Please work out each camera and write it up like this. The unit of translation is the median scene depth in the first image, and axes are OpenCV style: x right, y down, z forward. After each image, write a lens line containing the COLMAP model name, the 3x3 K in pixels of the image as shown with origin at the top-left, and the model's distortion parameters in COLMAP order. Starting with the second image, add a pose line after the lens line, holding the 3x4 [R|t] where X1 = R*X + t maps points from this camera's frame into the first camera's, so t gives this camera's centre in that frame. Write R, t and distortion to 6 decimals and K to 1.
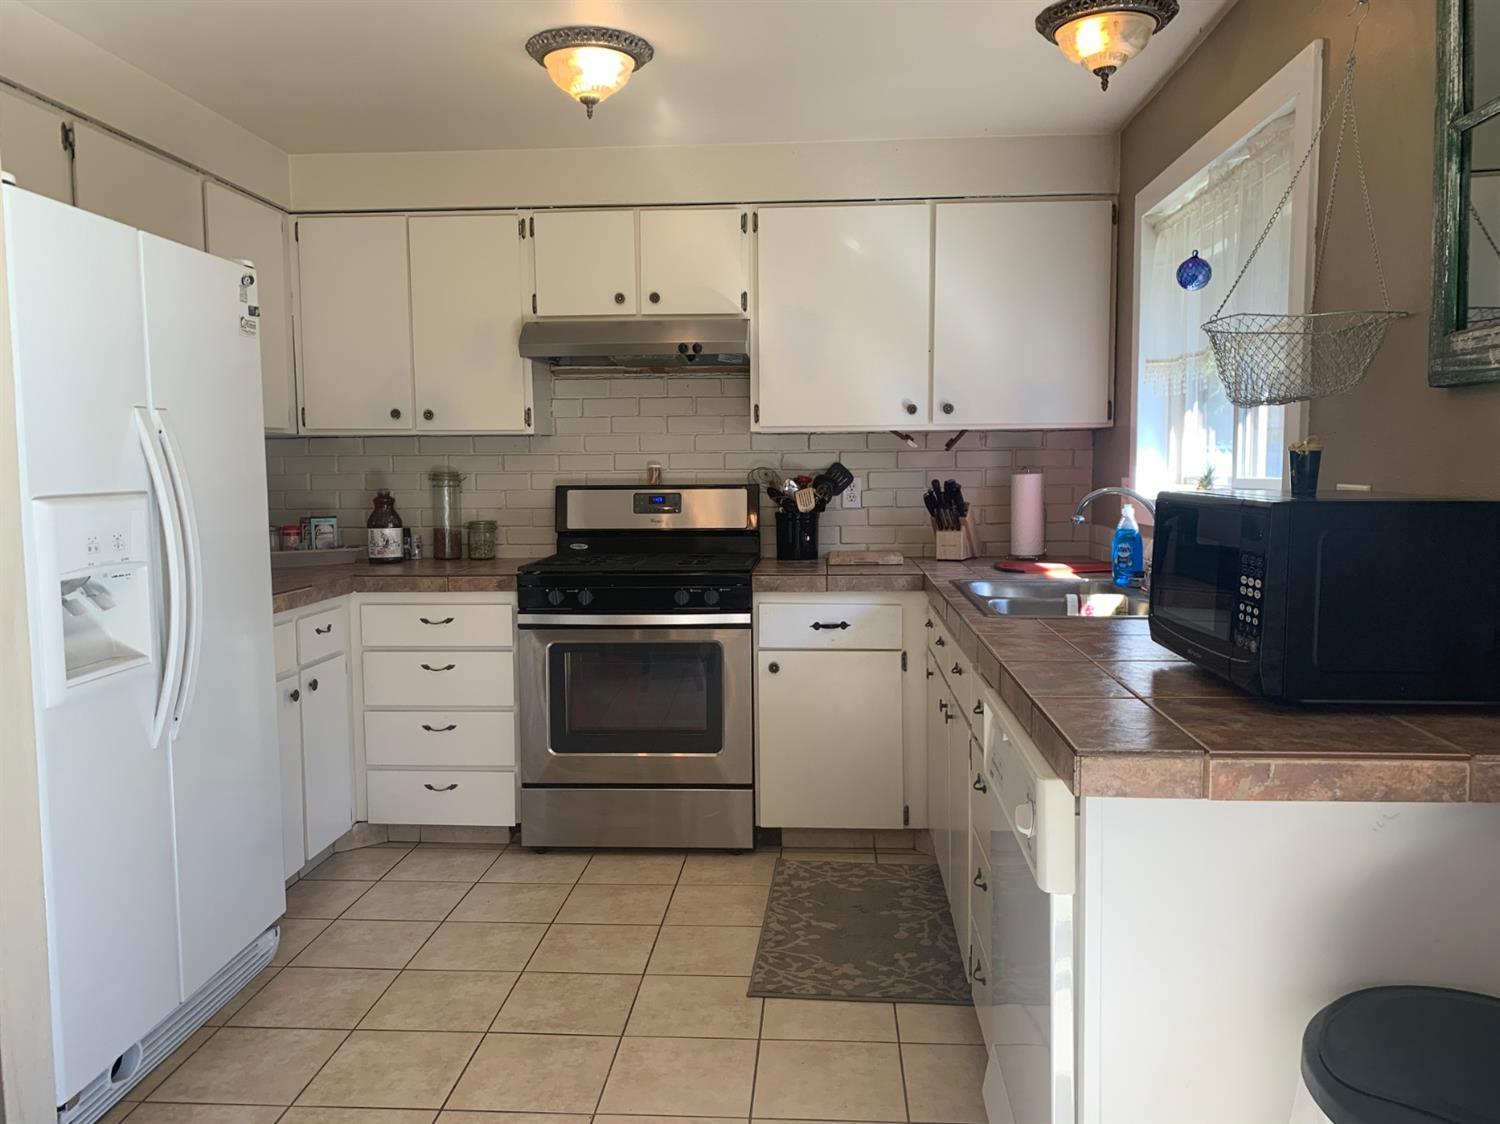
lens RADIAL K [[1140.2, 0, 760.1], [0, 1140.2, 559.4], [0, 0, 1]] dist [0.042001, -0.045592]
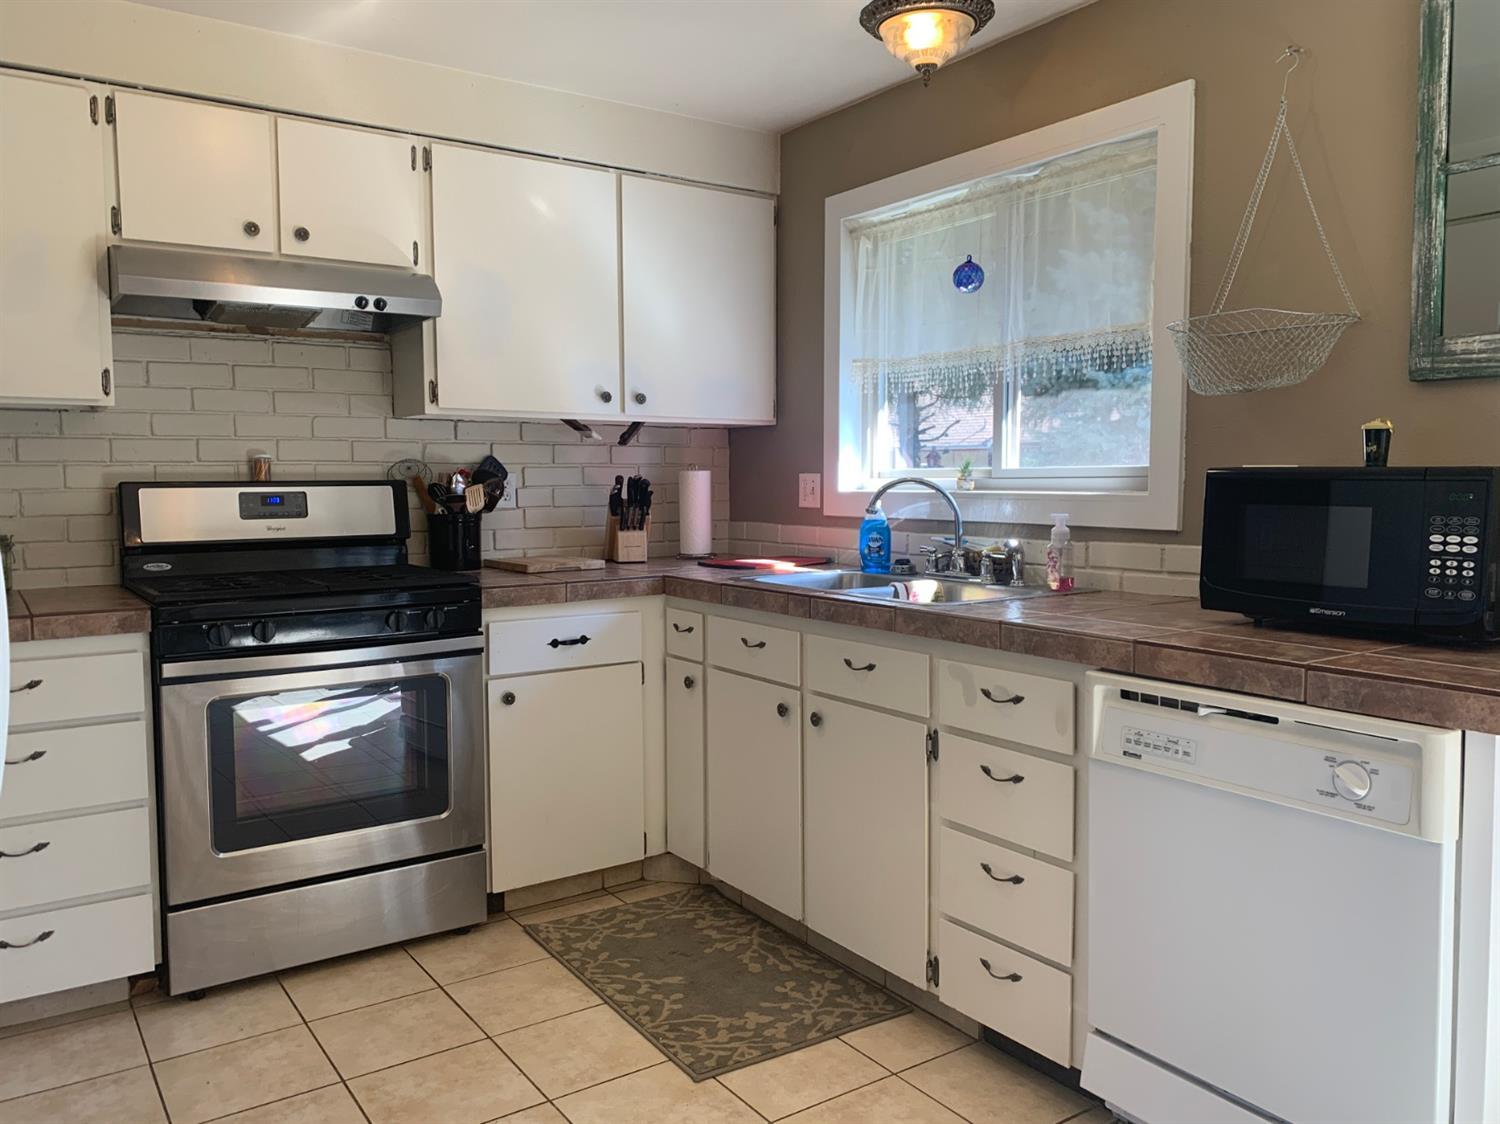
lens RADIAL K [[1140.2, 0, 764.5], [0, 1140.2, 561.8], [0, 0, 1]] dist [0.042001, -0.045592]
pose [[0.789155, -0.041880, 0.612765, -0.335360], [0.049514, 0.998763, 0.004494, 0.001364], [-0.612196, 0.026794, 0.790252, 0.215113]]
